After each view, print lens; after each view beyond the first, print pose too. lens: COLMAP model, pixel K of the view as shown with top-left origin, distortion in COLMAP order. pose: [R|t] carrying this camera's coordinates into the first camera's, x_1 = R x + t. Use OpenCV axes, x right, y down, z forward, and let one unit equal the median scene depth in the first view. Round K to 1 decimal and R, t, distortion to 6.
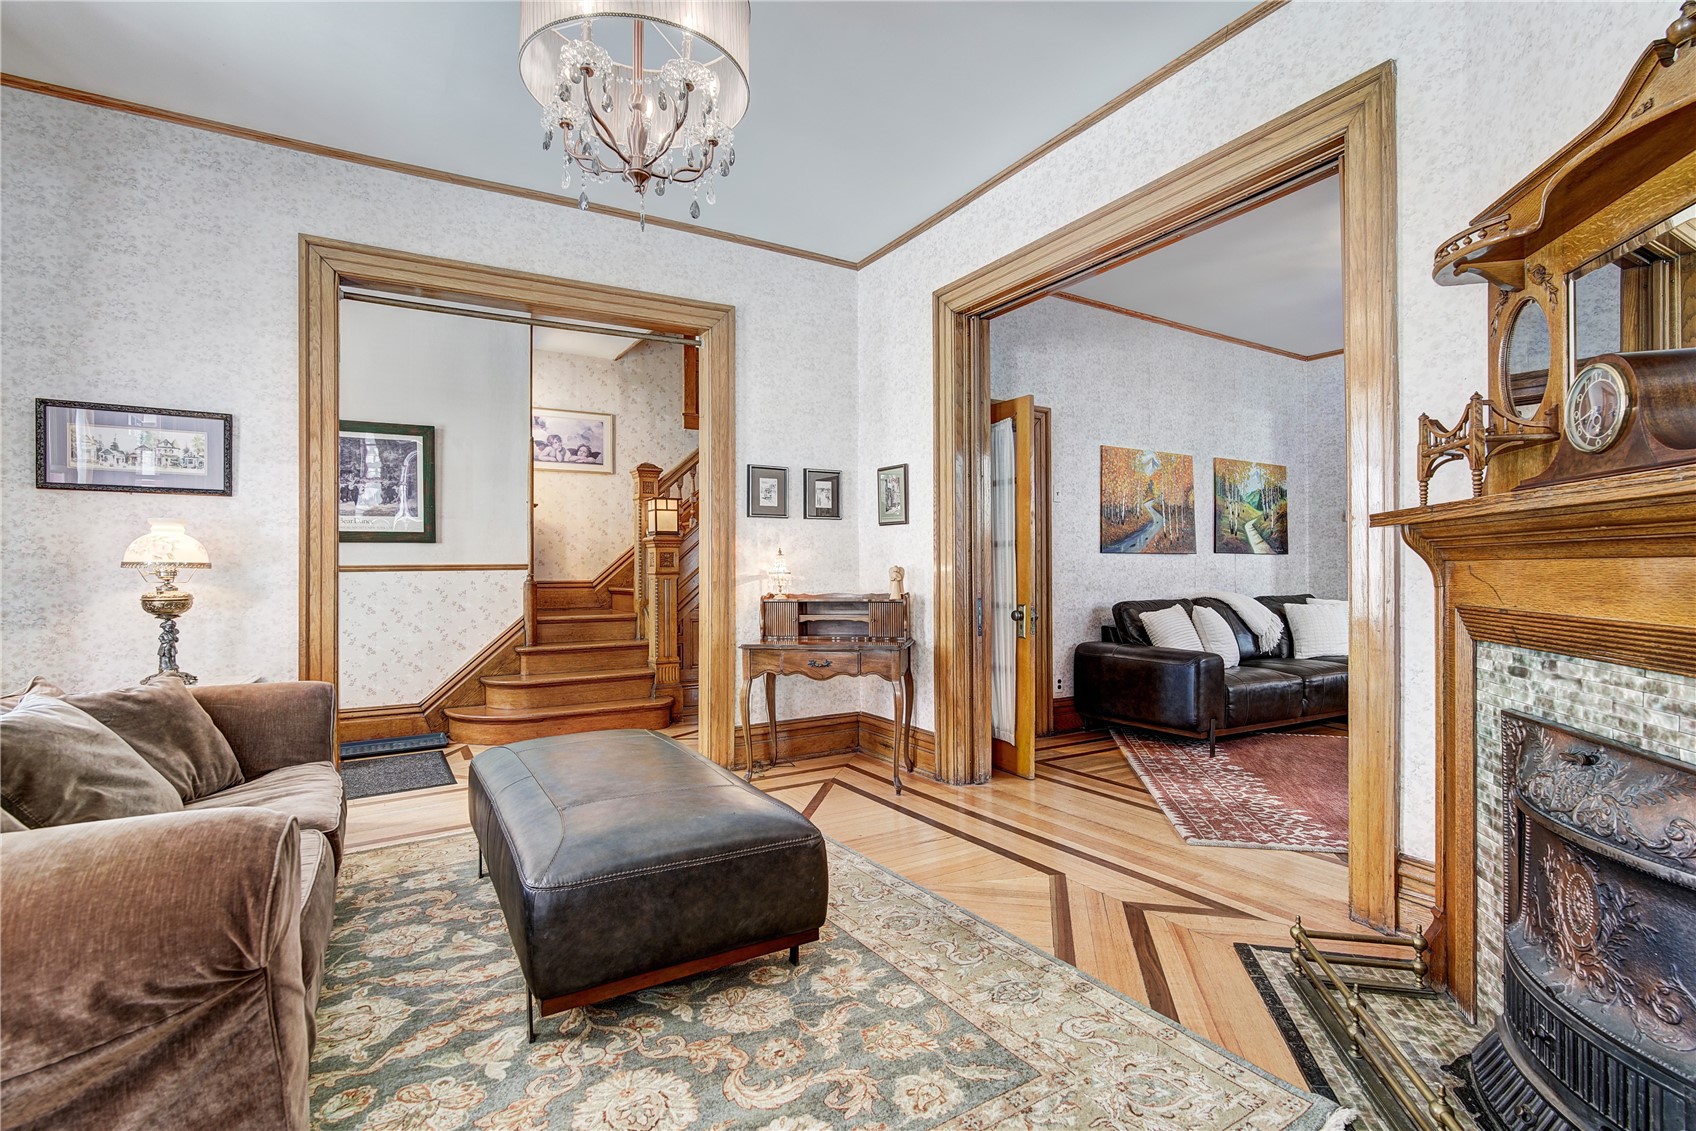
lens RADIAL K [[761.1, 0, 834.8], [0, 761.1, 575.8], [0, 0, 1]] dist [-0.011009, 0.004230]
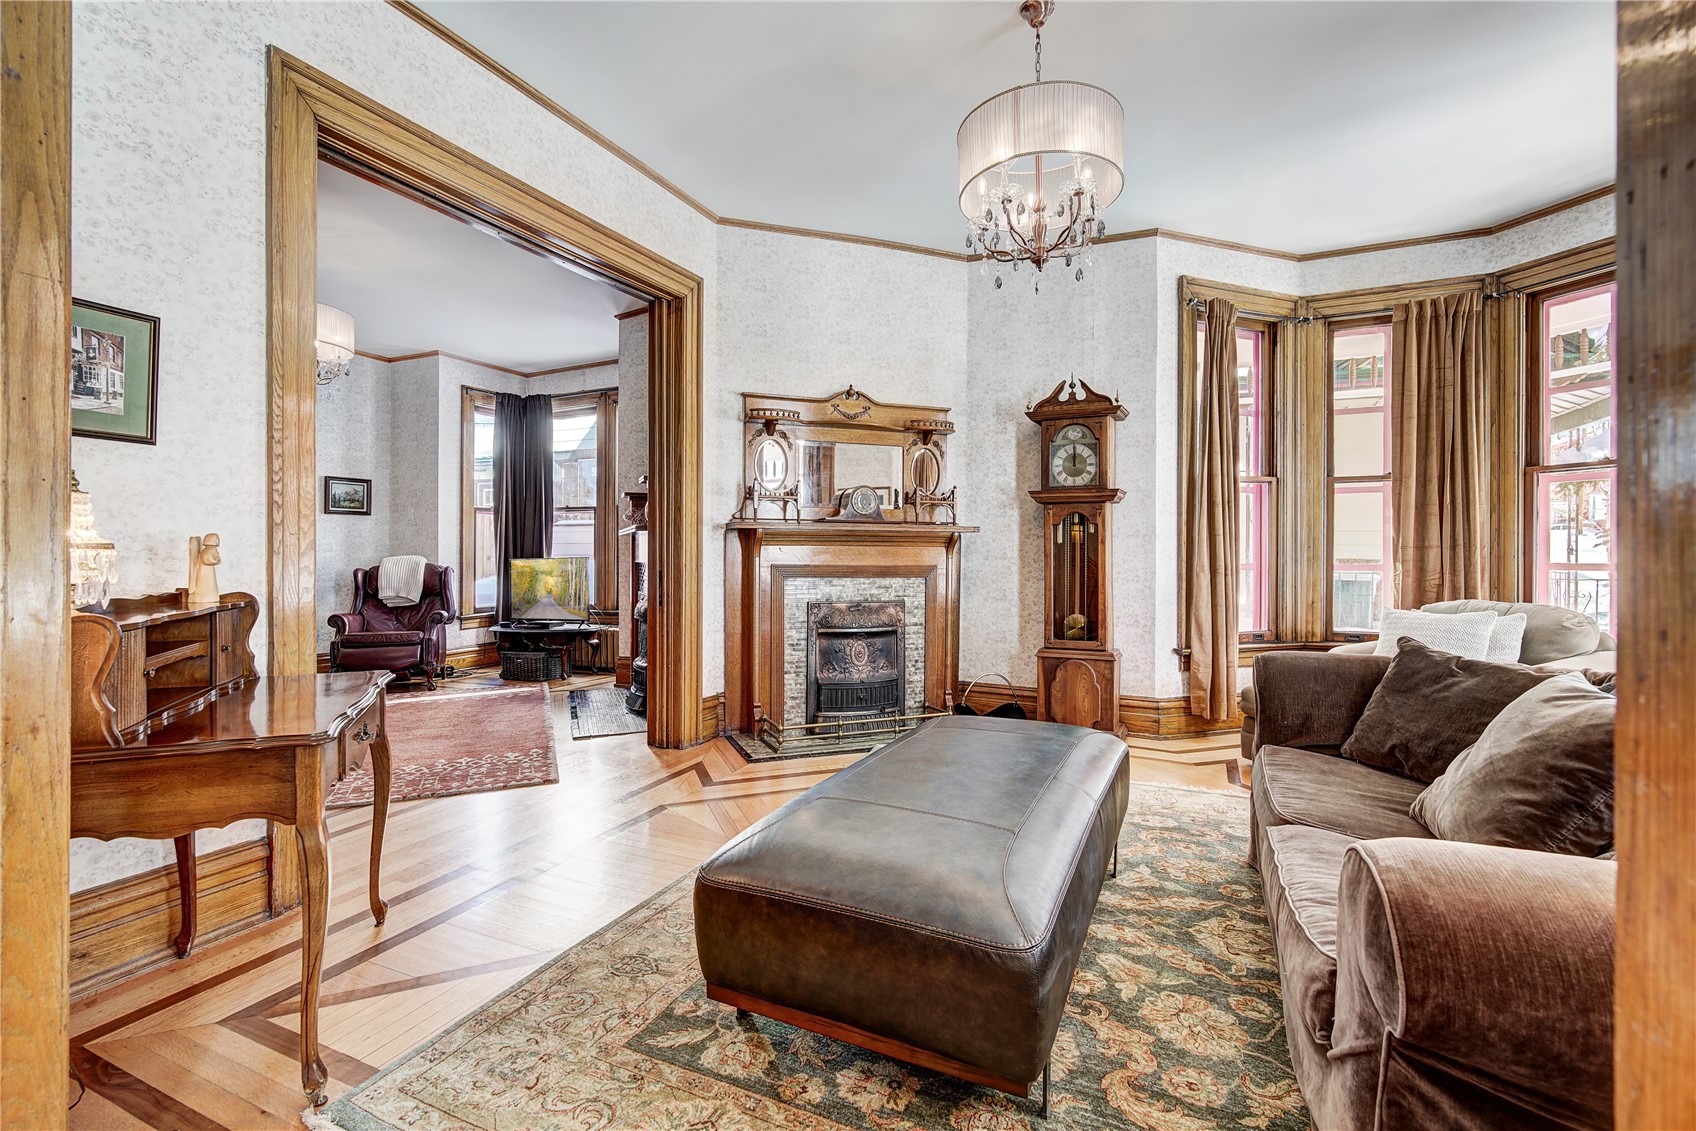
lens RADIAL K [[761.1, 0, 838.9], [0, 761.1, 552.2], [0, 0, 1]] dist [-0.011009, 0.004230]
pose [[-0.552803, 0.000854, 0.833312, -1.080815], [0.001472, 0.999999, -0.000048, 0.001894], [-0.833311, 0.001200, -0.552804, 1.841162]]
